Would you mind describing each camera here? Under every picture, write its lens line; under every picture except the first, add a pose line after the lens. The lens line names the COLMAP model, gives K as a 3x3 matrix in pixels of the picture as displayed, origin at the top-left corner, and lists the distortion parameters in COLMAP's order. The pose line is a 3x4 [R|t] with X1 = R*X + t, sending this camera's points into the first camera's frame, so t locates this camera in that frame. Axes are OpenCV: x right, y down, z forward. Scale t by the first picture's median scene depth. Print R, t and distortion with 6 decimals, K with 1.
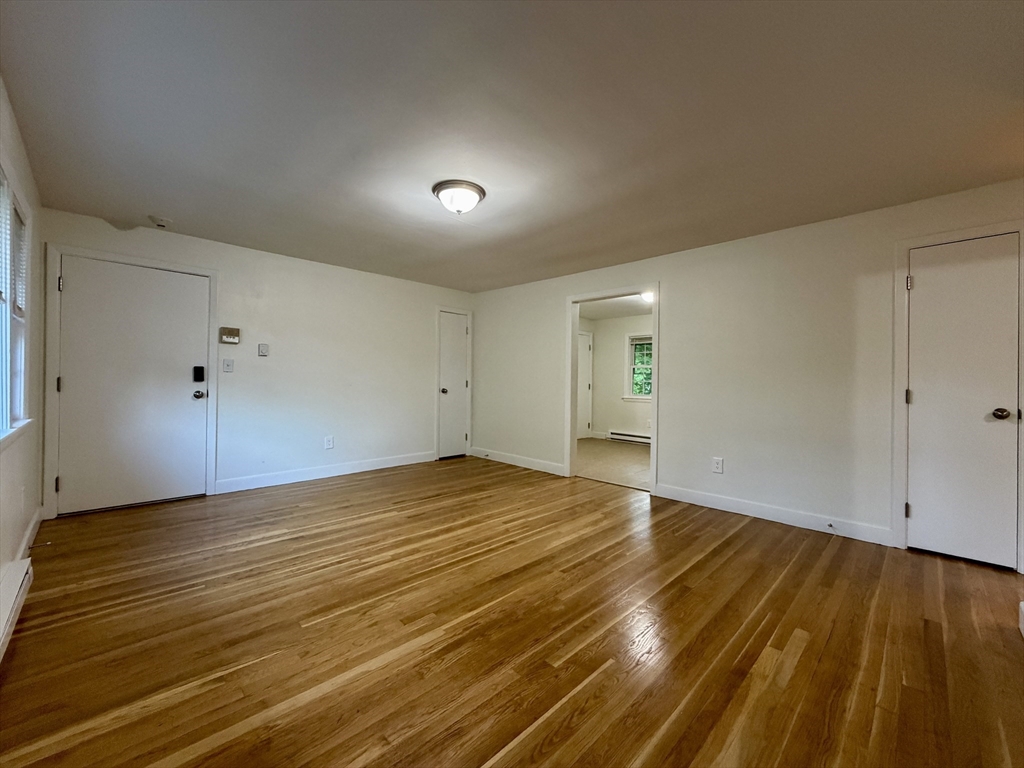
lens RADIAL K [[410.1, 0, 510.8], [0, 410.1, 383.9], [0, 0, 1]] dist [0.000712, 0.000401]
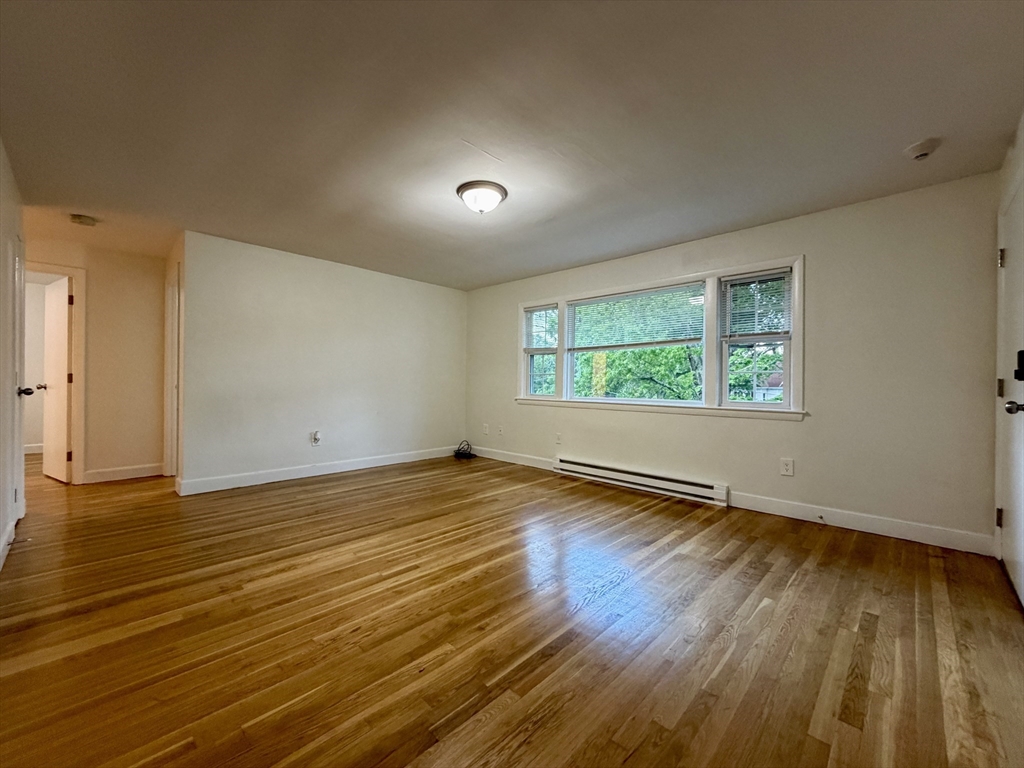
lens RADIAL K [[410.1, 0, 510.8], [0, 410.1, 383.9], [0, 0, 1]] dist [0.000712, 0.000401]
pose [[-0.999510, -0.022178, -0.022104, -0.185972], [-0.022232, 0.999750, 0.002231, 0.014526], [0.022049, 0.002722, -0.999753, 2.039025]]
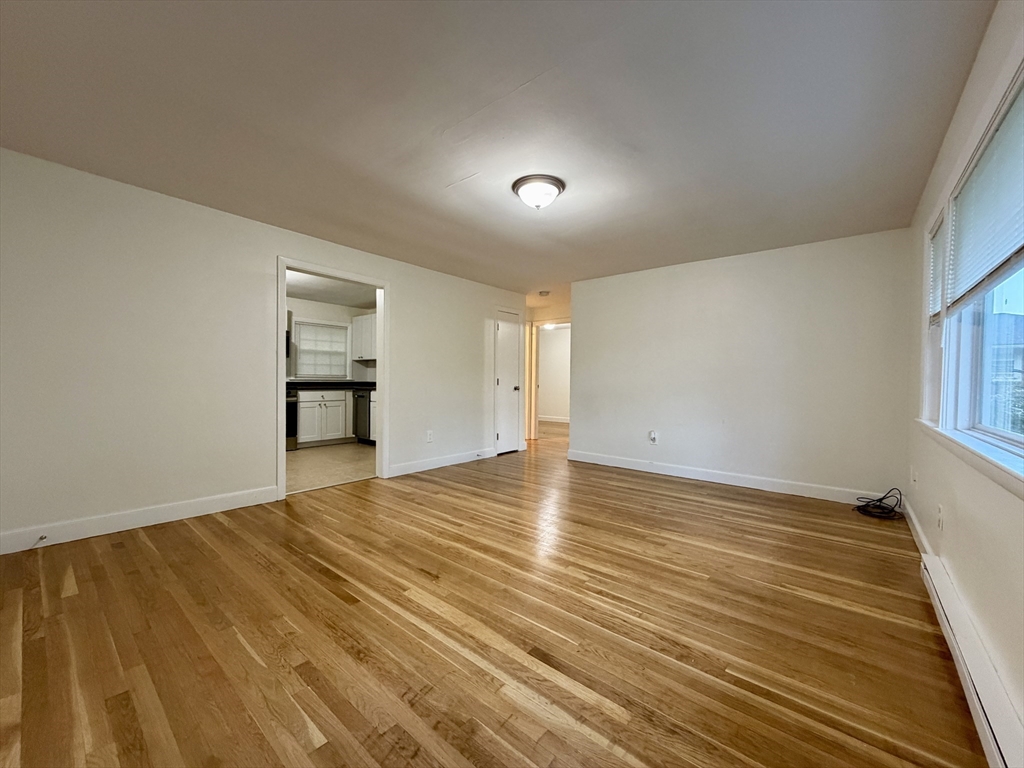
lens RADIAL K [[410.1, 0, 510.8], [0, 410.1, 383.9], [0, 0, 1]] dist [0.000712, 0.000401]
pose [[-0.092625, -0.024801, 0.995392, -1.124438], [-0.011682, 0.999648, 0.023820, -0.009667], [-0.995633, -0.009422, -0.092882, 1.154633]]
